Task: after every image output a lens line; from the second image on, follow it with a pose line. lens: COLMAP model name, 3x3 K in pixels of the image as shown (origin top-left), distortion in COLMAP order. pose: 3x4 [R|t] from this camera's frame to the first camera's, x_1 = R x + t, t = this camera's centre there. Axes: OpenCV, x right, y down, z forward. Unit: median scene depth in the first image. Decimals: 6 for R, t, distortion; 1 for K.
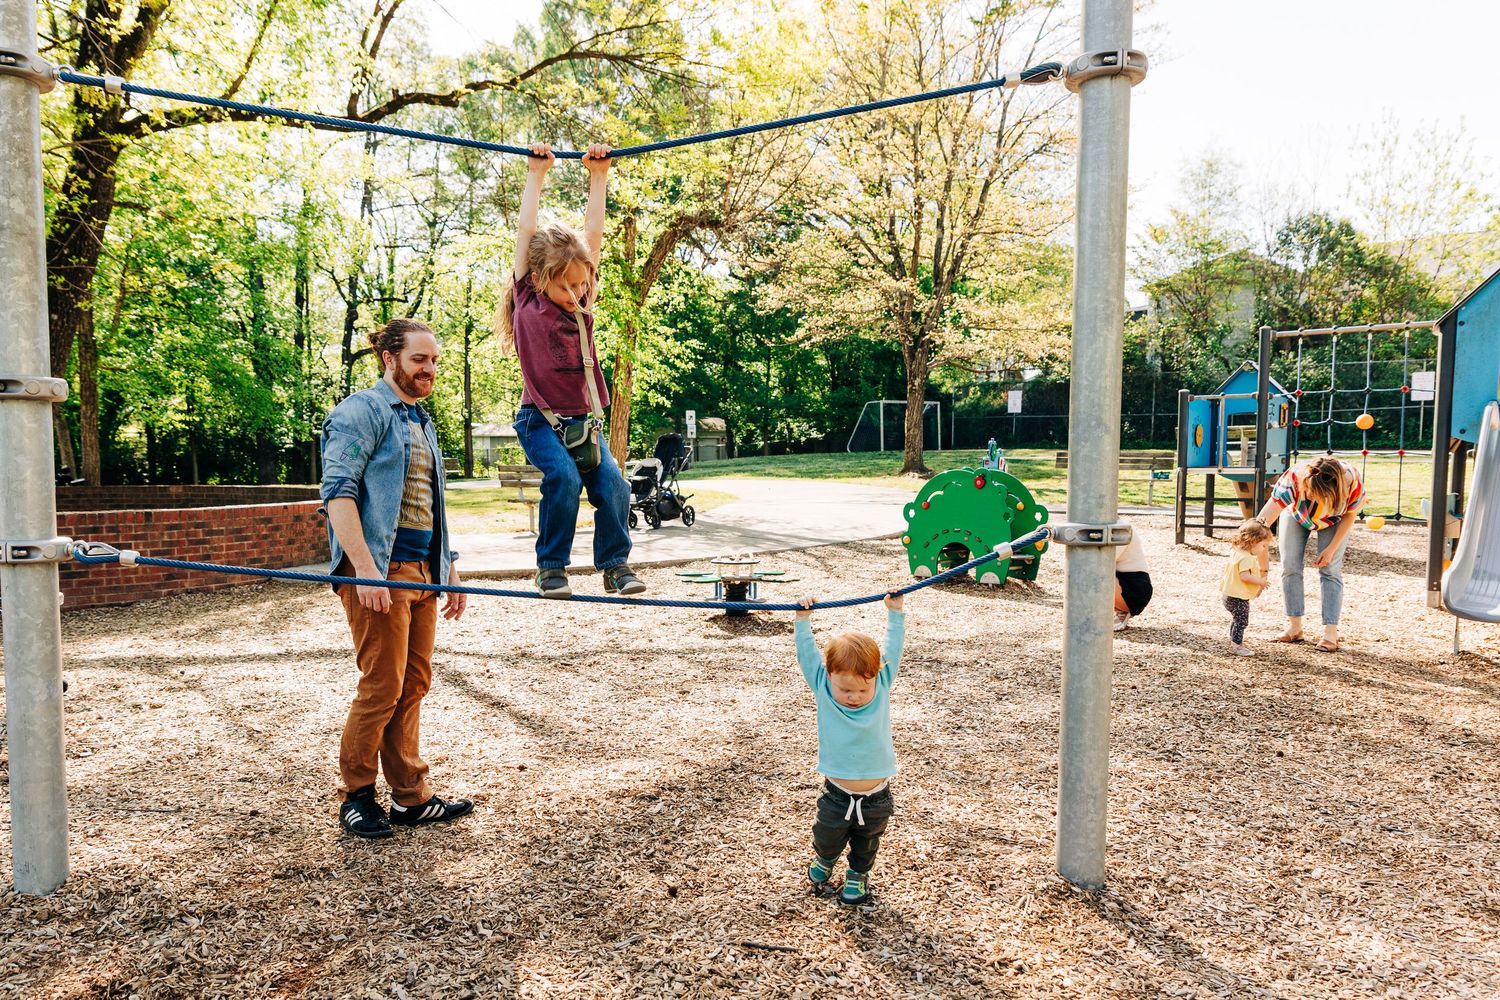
lens RADIAL K [[966.4, 0, 750.0], [0, 966.4, 500.0], [0, 0, 1]] dist [0.051456, -0.072353]
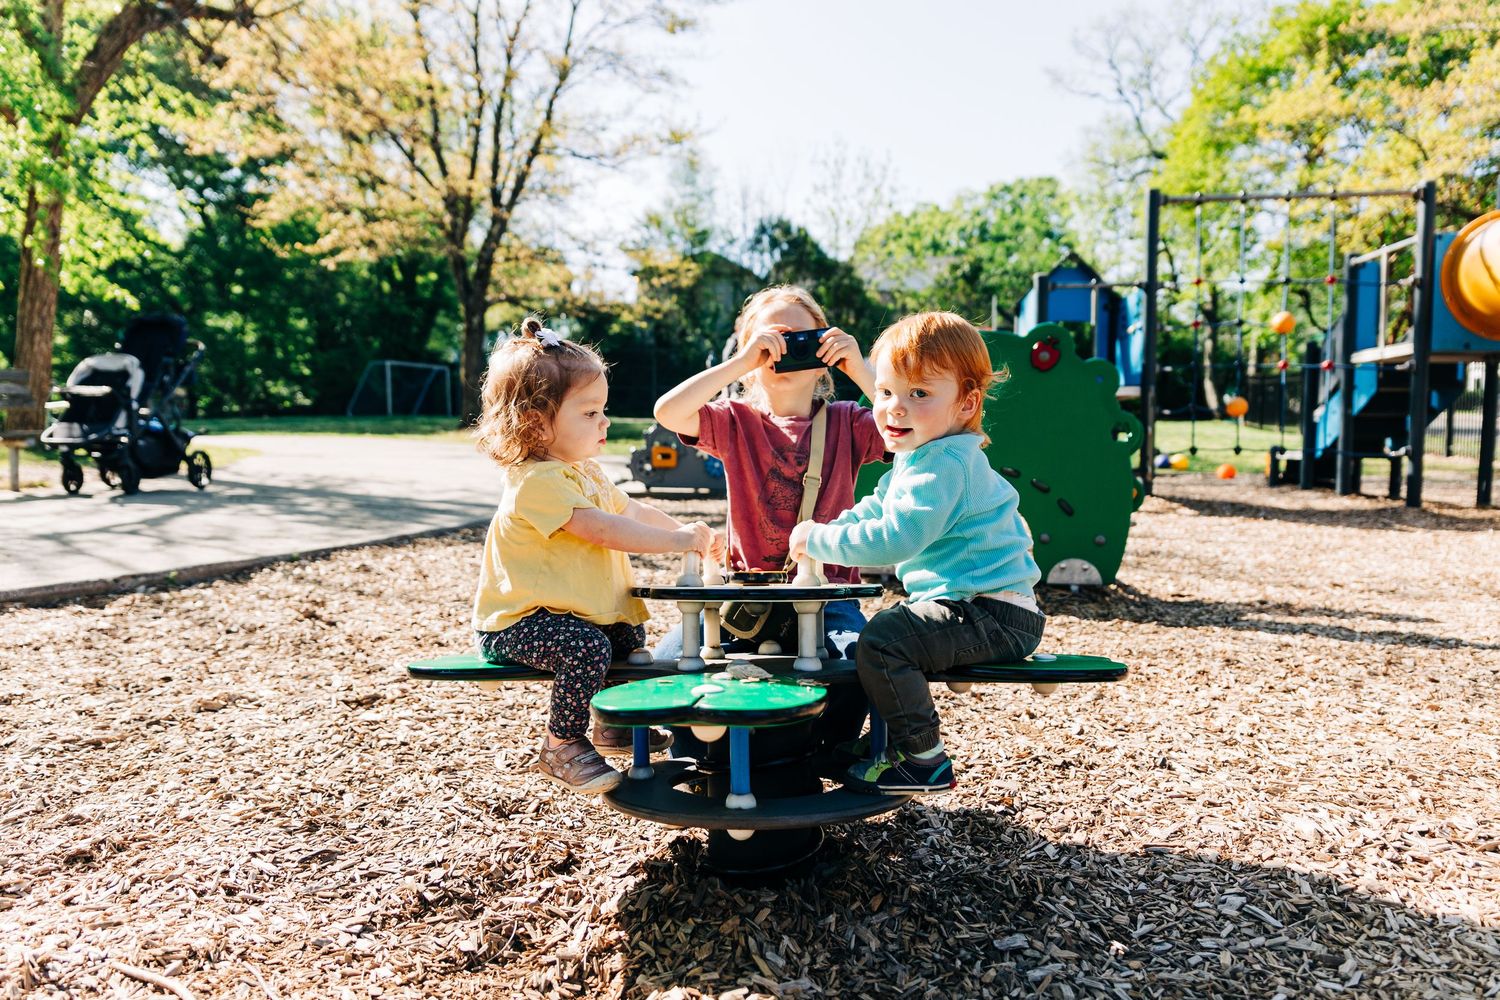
lens RADIAL K [[966.4, 0, 750.0], [0, 966.4, 500.0], [0, 0, 1]] dist [0.051456, -0.072353]
pose [[0.880029, -0.022285, 0.474397, -0.052132], [0.007598, 0.999431, 0.032853, 0.017839], [-0.474859, -0.025307, 0.879698, 0.383383]]
